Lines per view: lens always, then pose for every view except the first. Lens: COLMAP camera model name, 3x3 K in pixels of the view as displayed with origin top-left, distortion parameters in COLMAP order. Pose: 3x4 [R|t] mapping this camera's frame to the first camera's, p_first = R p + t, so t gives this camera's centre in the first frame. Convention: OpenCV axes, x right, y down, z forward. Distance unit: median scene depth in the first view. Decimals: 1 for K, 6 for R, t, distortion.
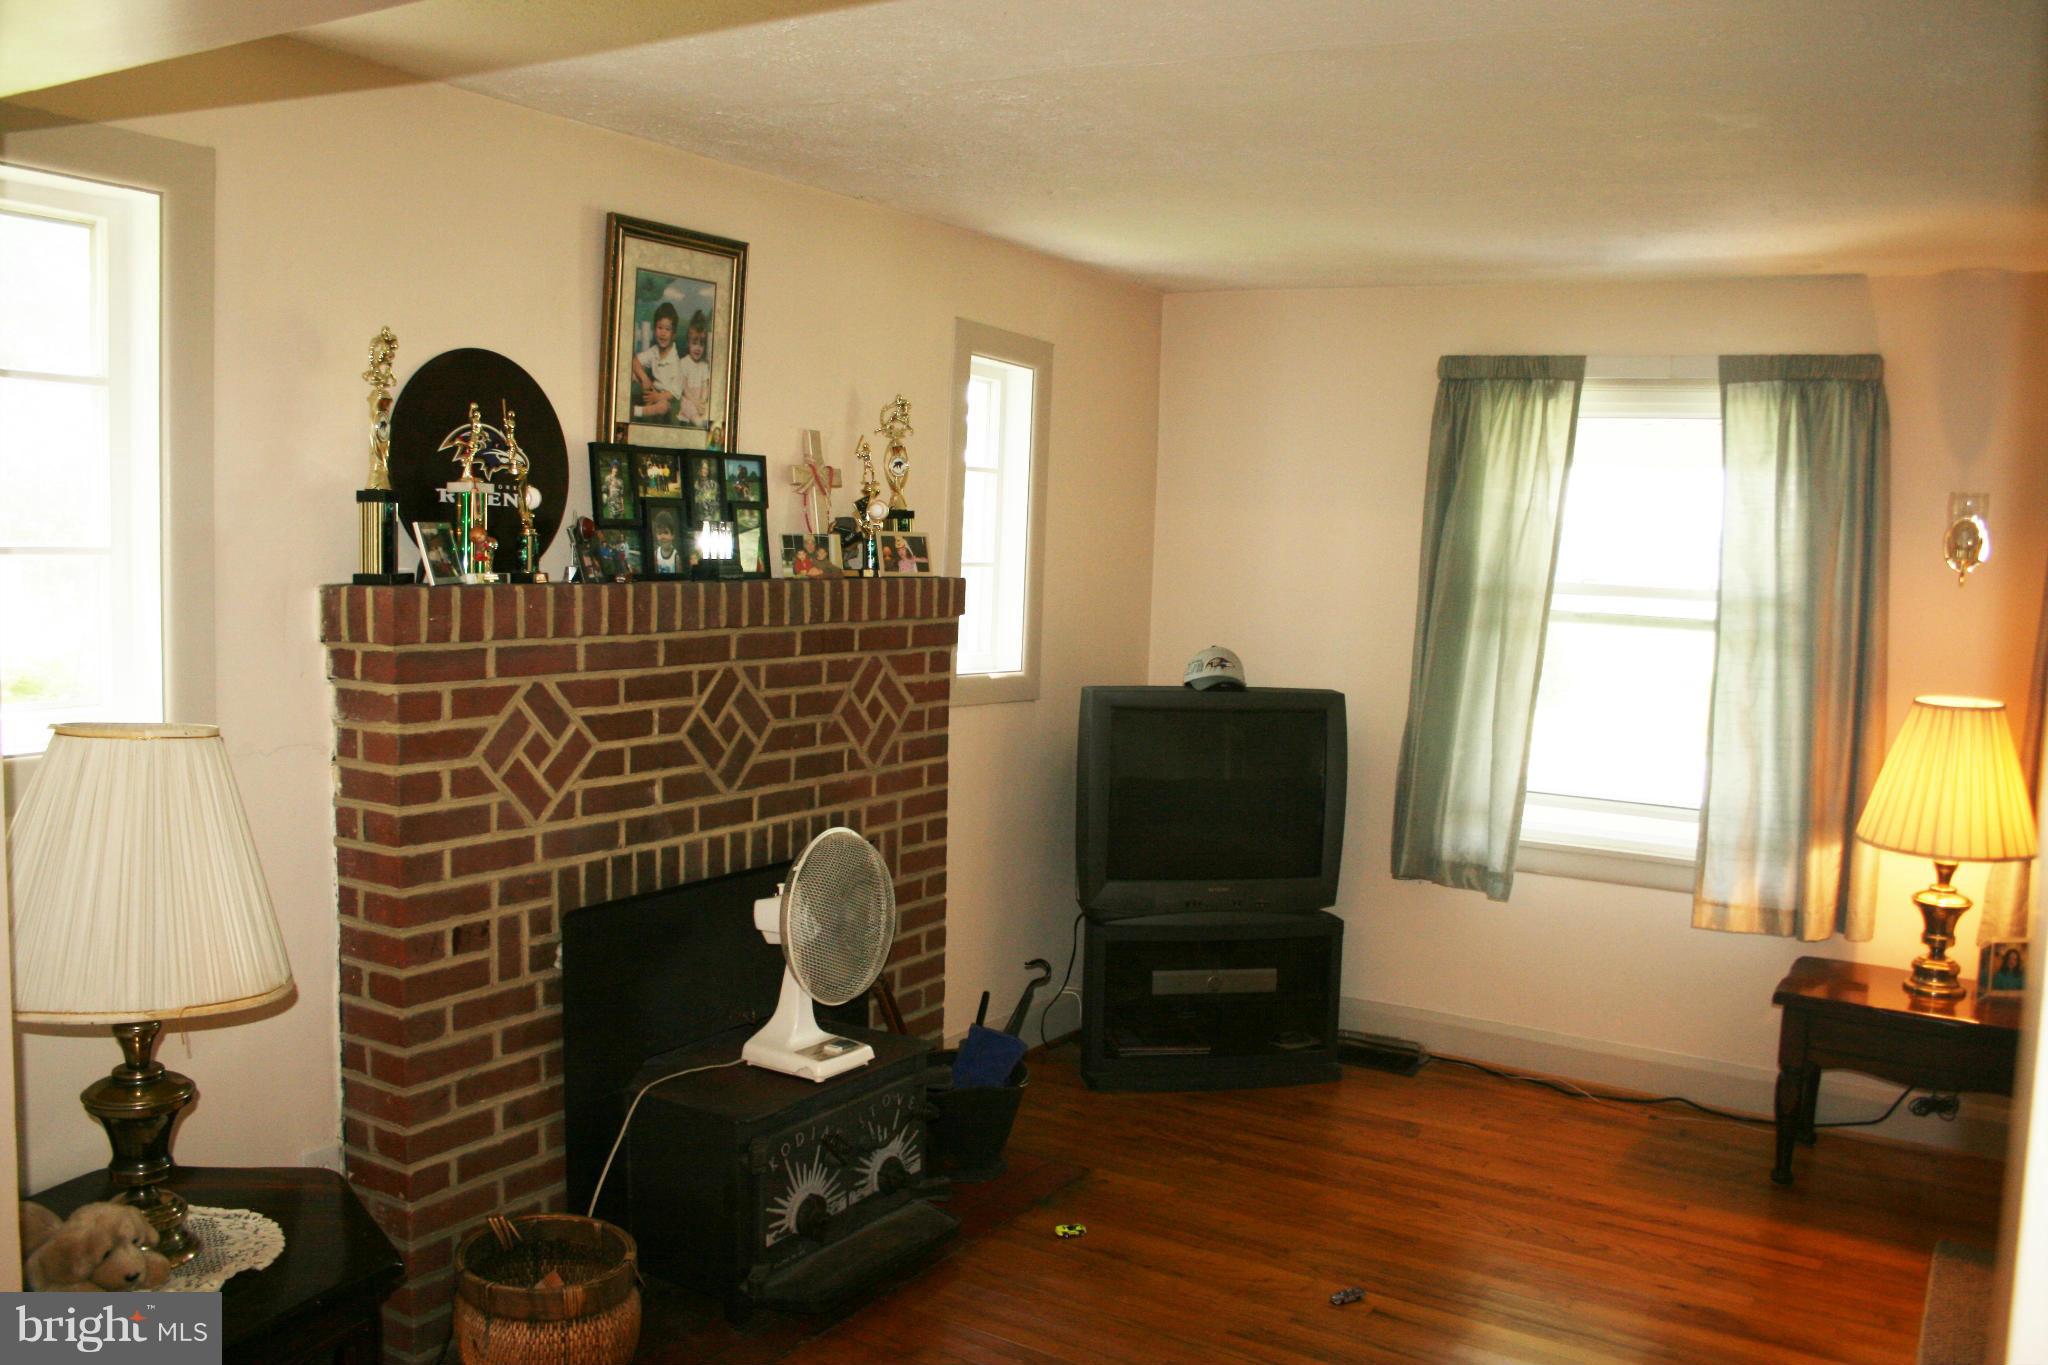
lens RADIAL K [[1692.1, 0, 1007.2], [0, 1692.1, 685.2], [0, 0, 1]] dist [-0.149716, 0.118081]
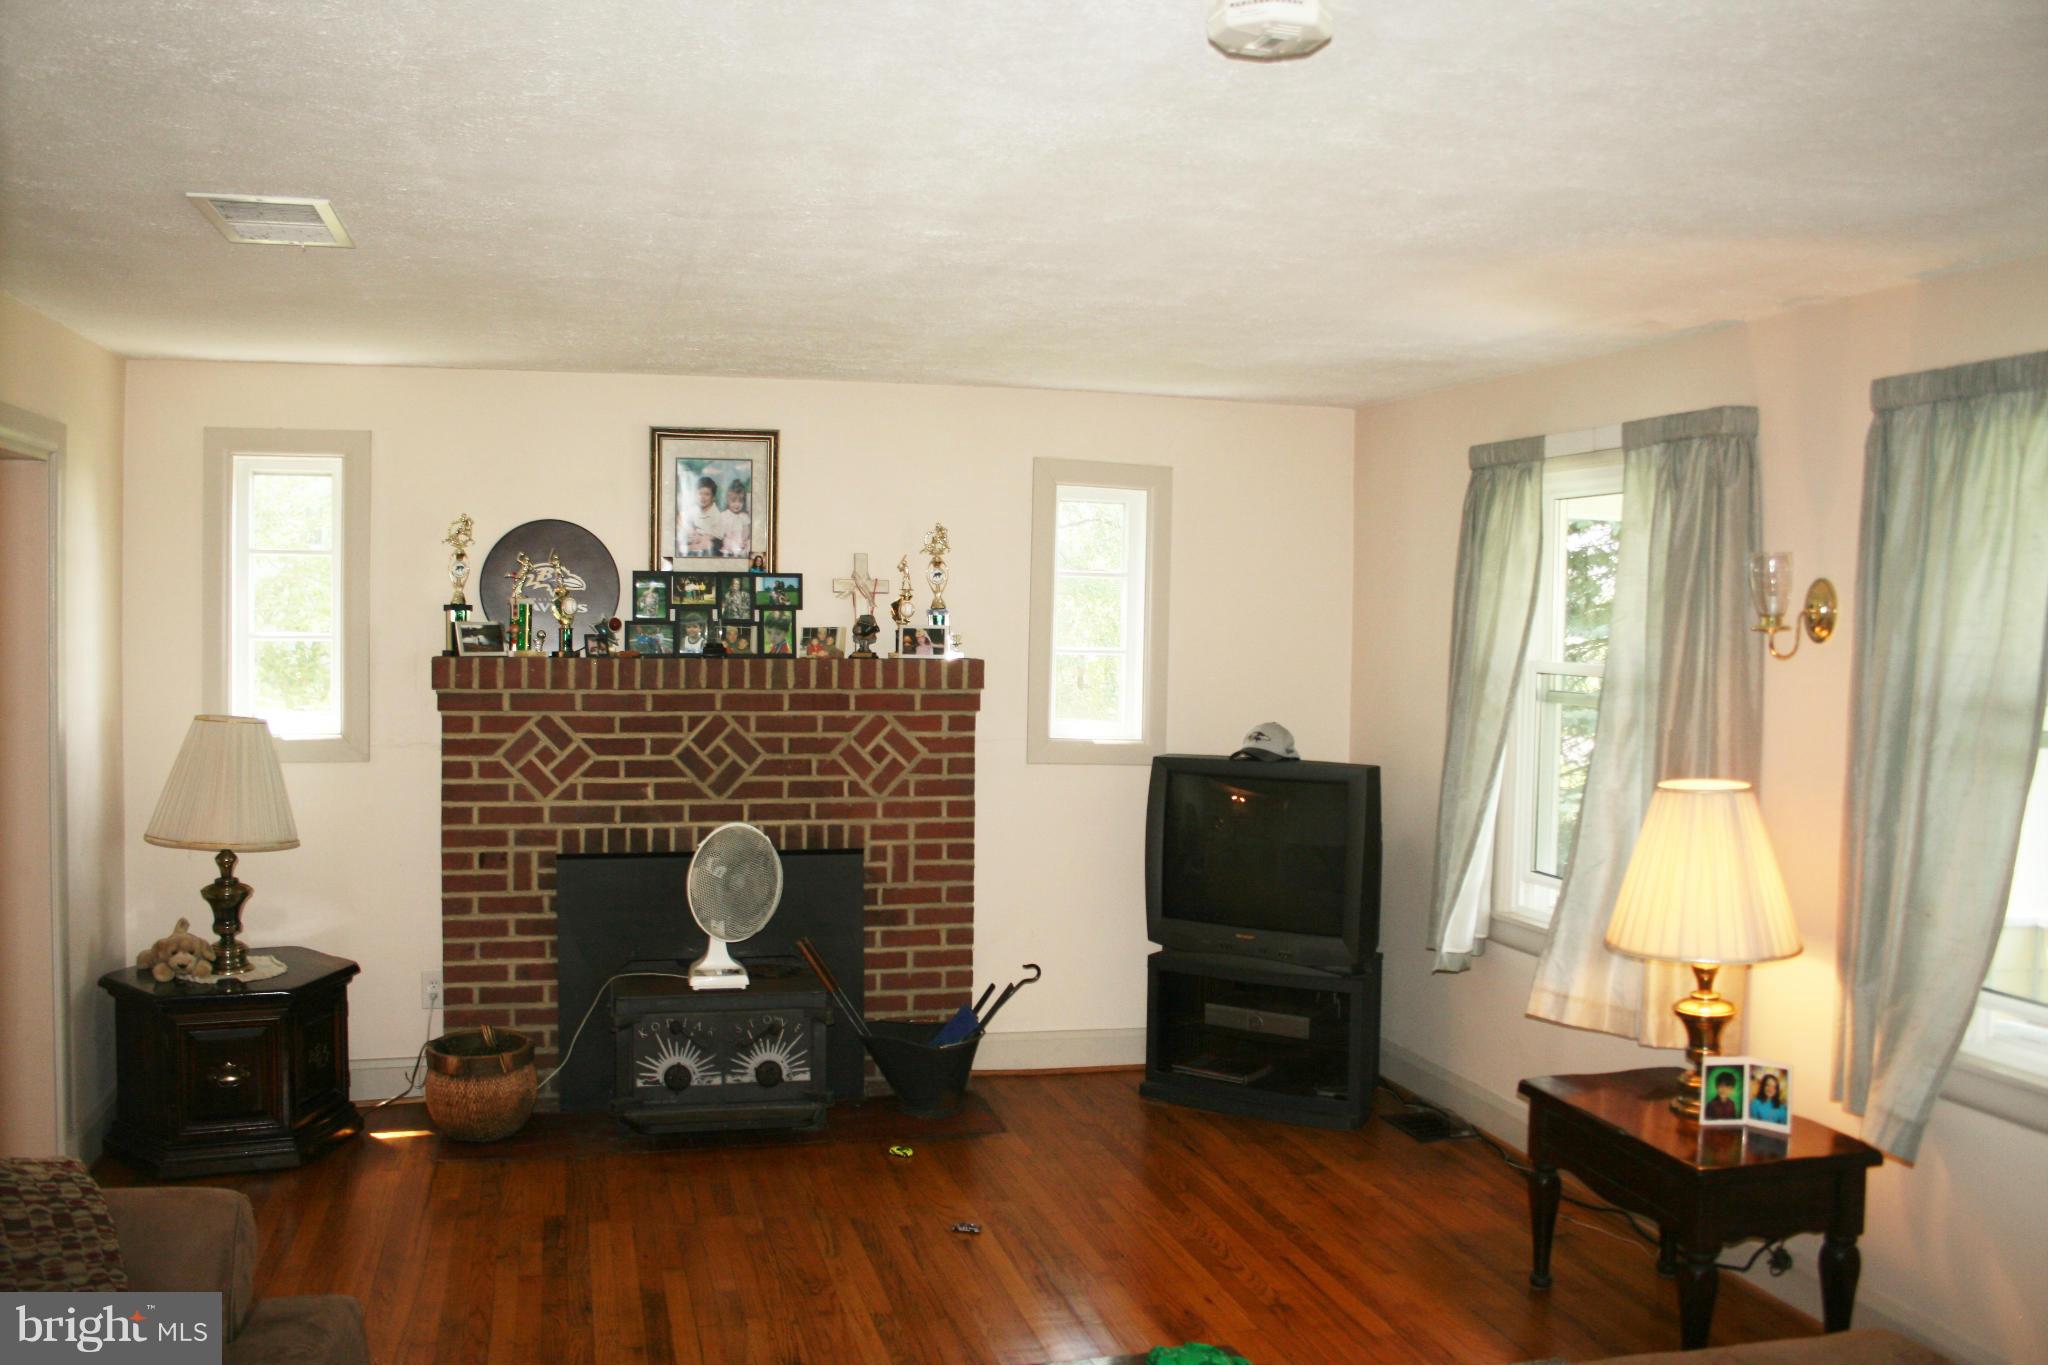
lens RADIAL K [[1692.1, 0, 1007.2], [0, 1692.1, 685.2], [0, 0, 1]] dist [-0.149716, 0.118081]
pose [[0.725781, 0.005256, -0.687906, 1.081727], [-0.052322, 0.997496, -0.047581, 0.021196], [0.685933, 0.070526, 0.724239, 0.085411]]
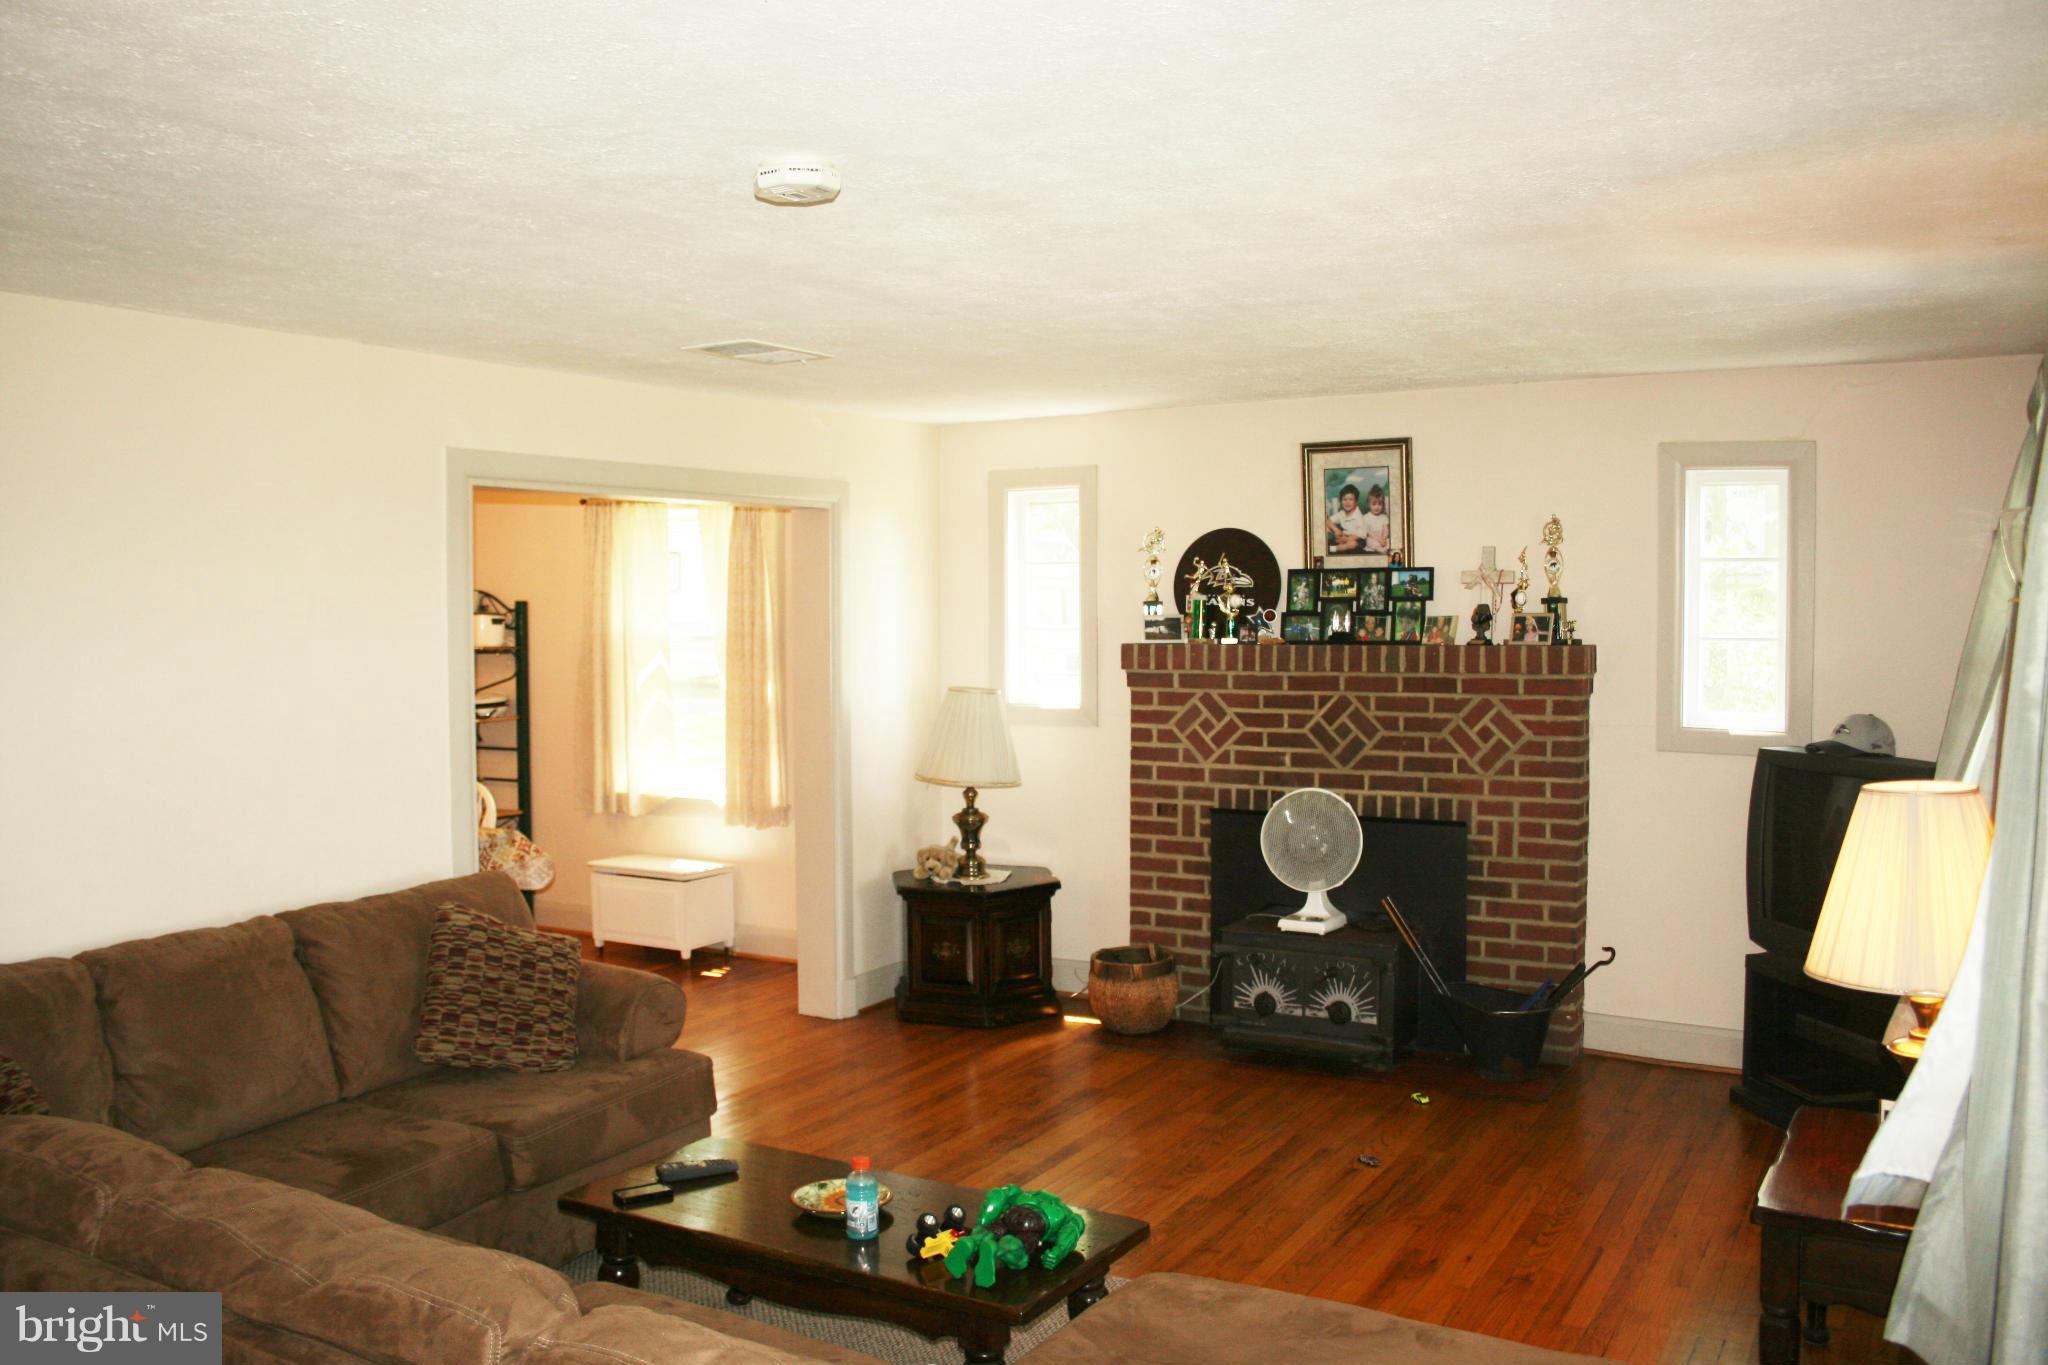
lens RADIAL K [[1692.1, 0, 1007.2], [0, 1692.1, 685.2], [0, 0, 1]] dist [-0.149716, 0.118081]
pose [[0.019268, 0.016341, -0.999681, 1.563677], [-0.081103, 0.996597, 0.014727, -0.018501], [0.996519, 0.080793, 0.020528, 0.638029]]
